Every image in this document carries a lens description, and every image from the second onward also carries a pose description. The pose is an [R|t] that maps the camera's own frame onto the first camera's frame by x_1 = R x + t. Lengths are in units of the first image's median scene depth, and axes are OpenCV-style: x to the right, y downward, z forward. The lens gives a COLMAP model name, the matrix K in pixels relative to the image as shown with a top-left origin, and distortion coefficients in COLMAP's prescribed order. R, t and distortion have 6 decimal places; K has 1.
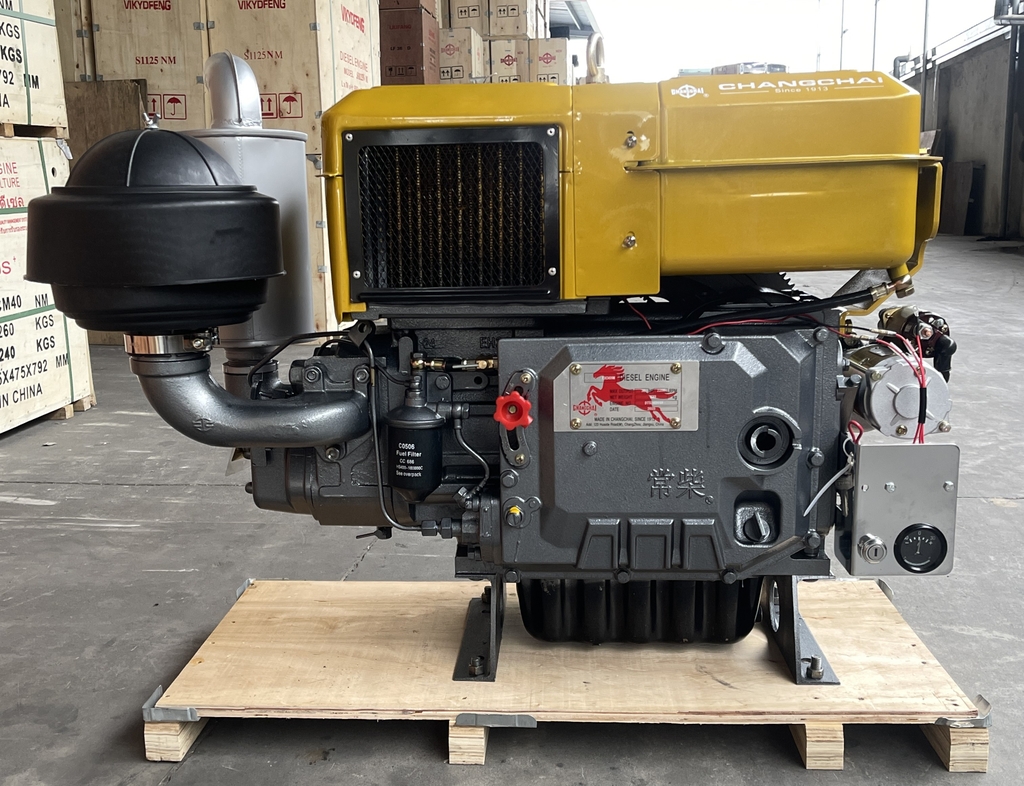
lens RADIAL K [[1096.2, 0, 515.1], [0, 1096.2, 402.9], [0, 0, 1]] dist [0.036123, 0.000000]
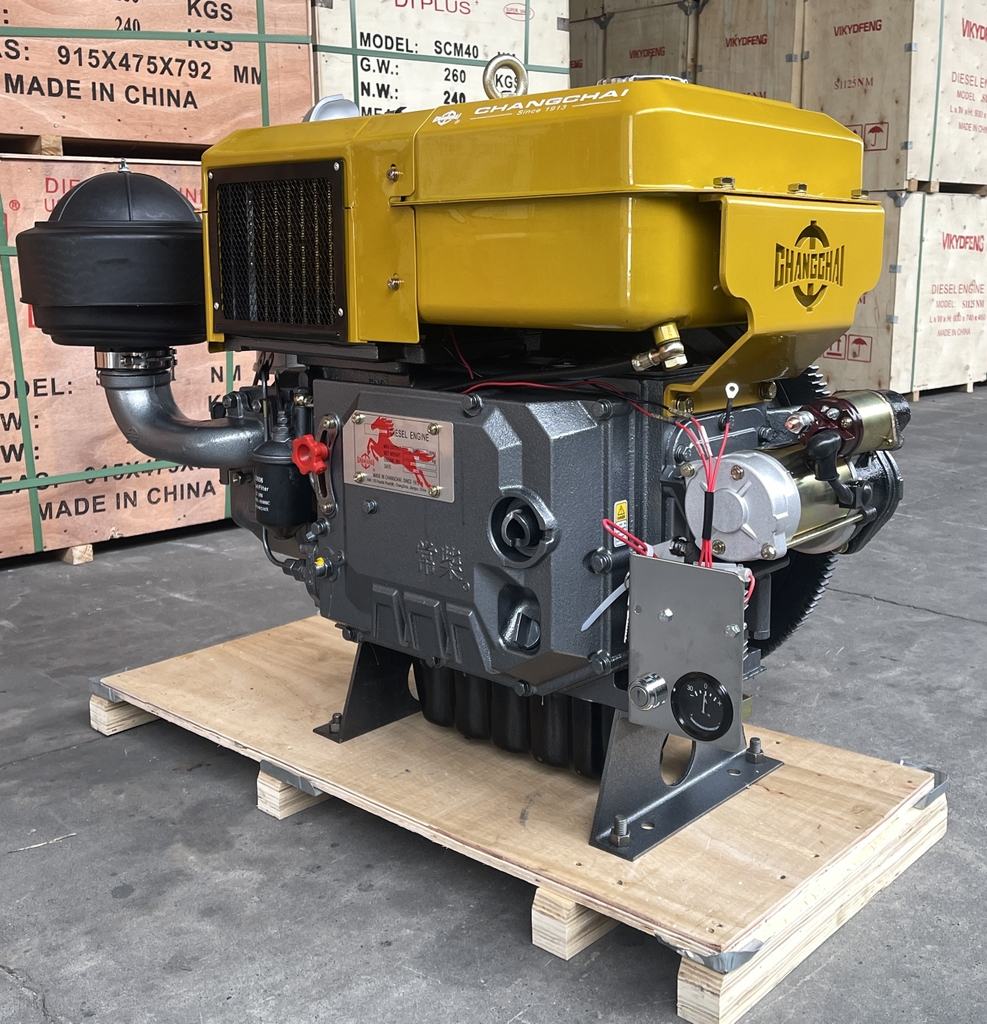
lens RADIAL K [[1193.8, 0, 498.9], [0, 1193.8, 401.0], [0, 0, 1]] dist [0.035967, 0.000000]
pose [[0.795175, 0.095159, -0.598867, 0.735585], [-0.124762, 0.992154, -0.008008, -0.050673], [0.593407, 0.081084, 0.800808, 0.252065]]
